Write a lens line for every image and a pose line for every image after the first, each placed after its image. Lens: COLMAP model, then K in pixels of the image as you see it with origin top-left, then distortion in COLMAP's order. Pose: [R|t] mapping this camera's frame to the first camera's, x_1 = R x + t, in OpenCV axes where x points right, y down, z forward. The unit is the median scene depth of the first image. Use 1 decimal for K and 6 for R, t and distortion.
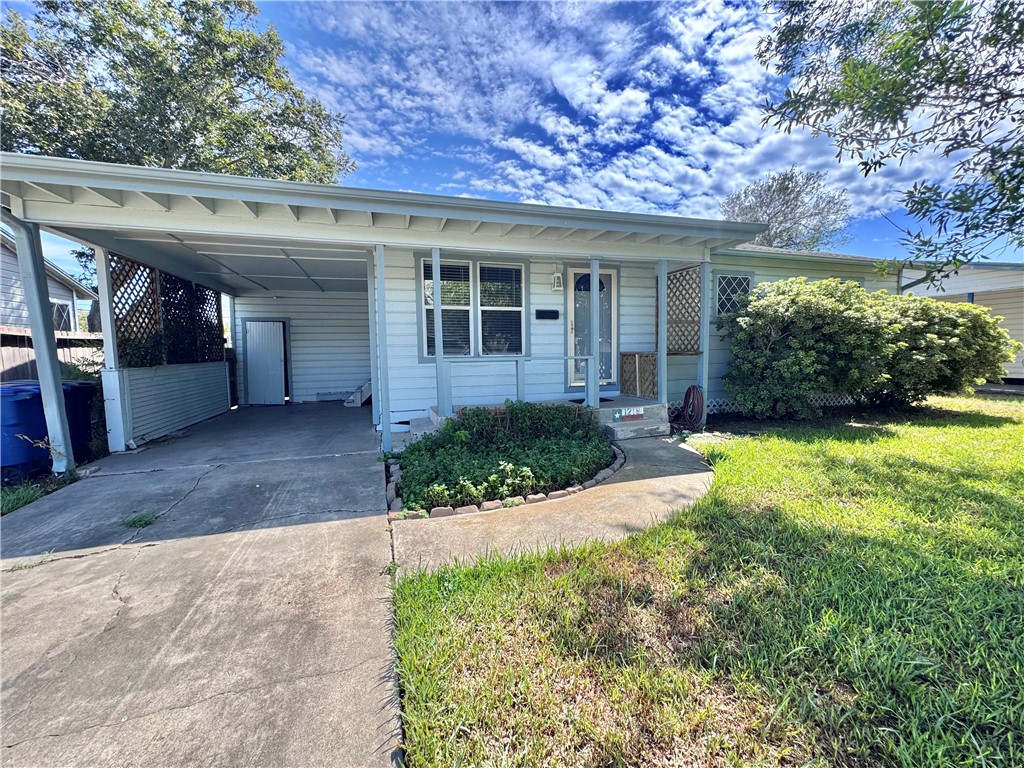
lens RADIAL K [[408.0, 0, 511.2], [0, 408.0, 384.9], [0, 0, 1]] dist [-0.003308, -0.000321]
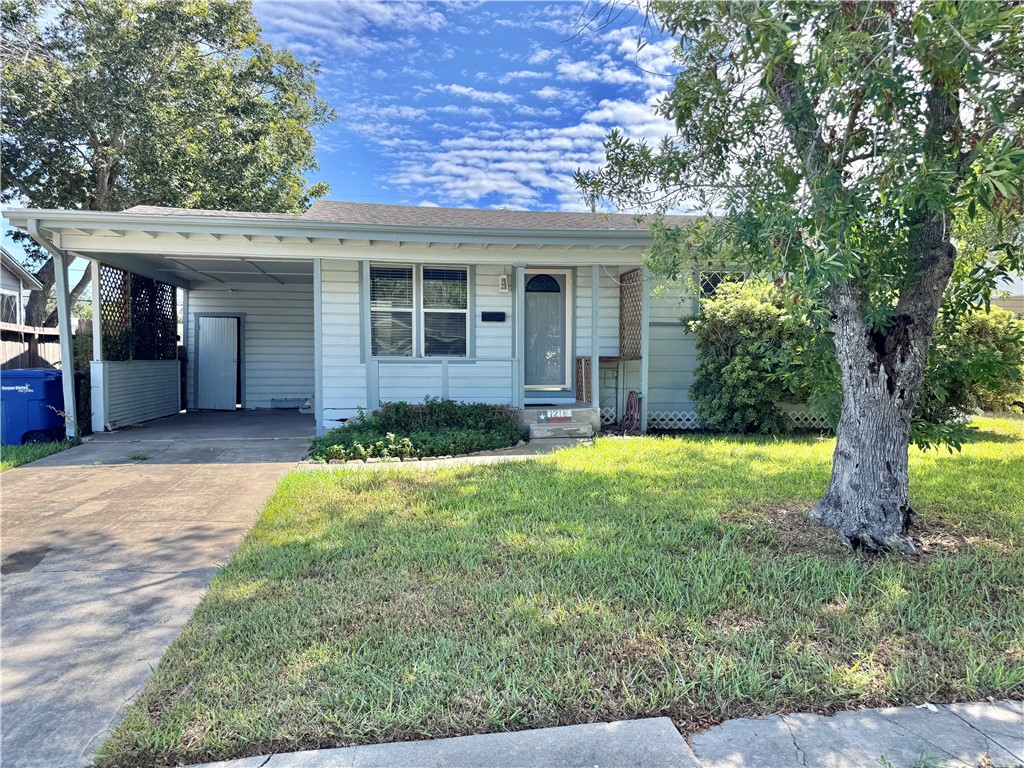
lens RADIAL K [[713.8, 0, 517.6], [0, 713.8, 387.8], [0, 0, 1]] dist [0.119197, -0.188957]
pose [[0.989783, 0.022517, -0.140796, 0.397930], [-0.028865, 0.998649, -0.043211, 0.072092], [0.139633, 0.046834, 0.989095, -0.694810]]
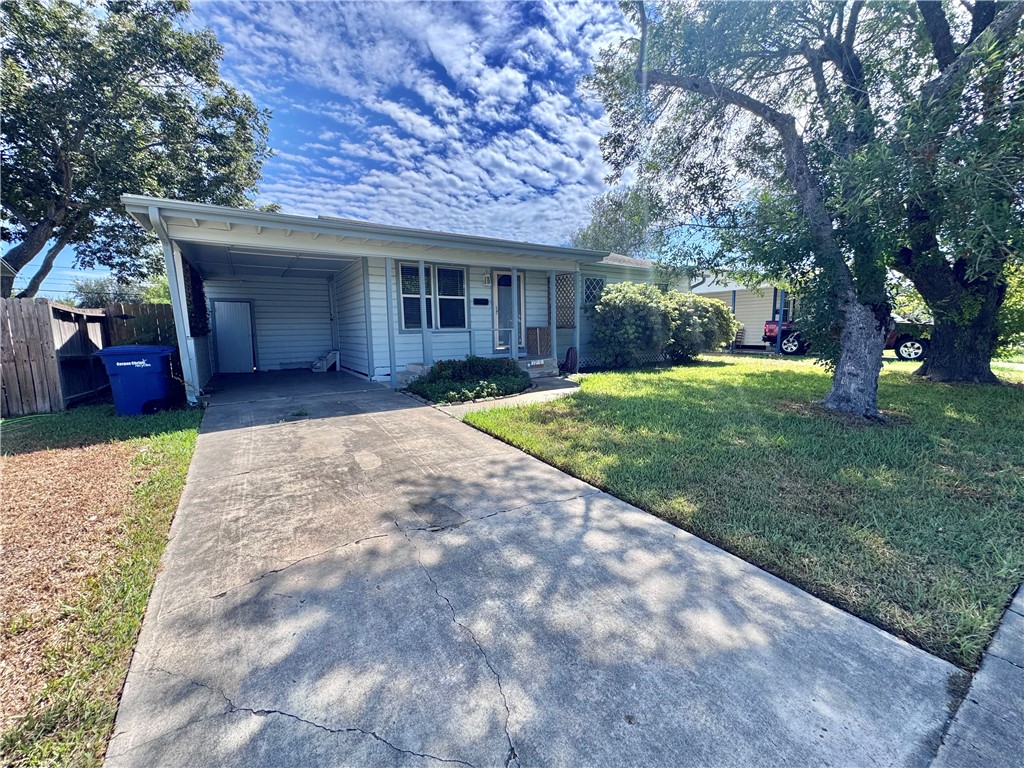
lens RADIAL K [[408.0, 0, 511.2], [0, 408.0, 384.9], [0, 0, 1]] dist [-0.003308, -0.000321]
pose [[0.962528, -0.037948, 0.268516, -0.223875], [0.025250, 0.998400, 0.050586, 0.062024], [-0.270006, -0.041910, 0.961946, -0.500267]]
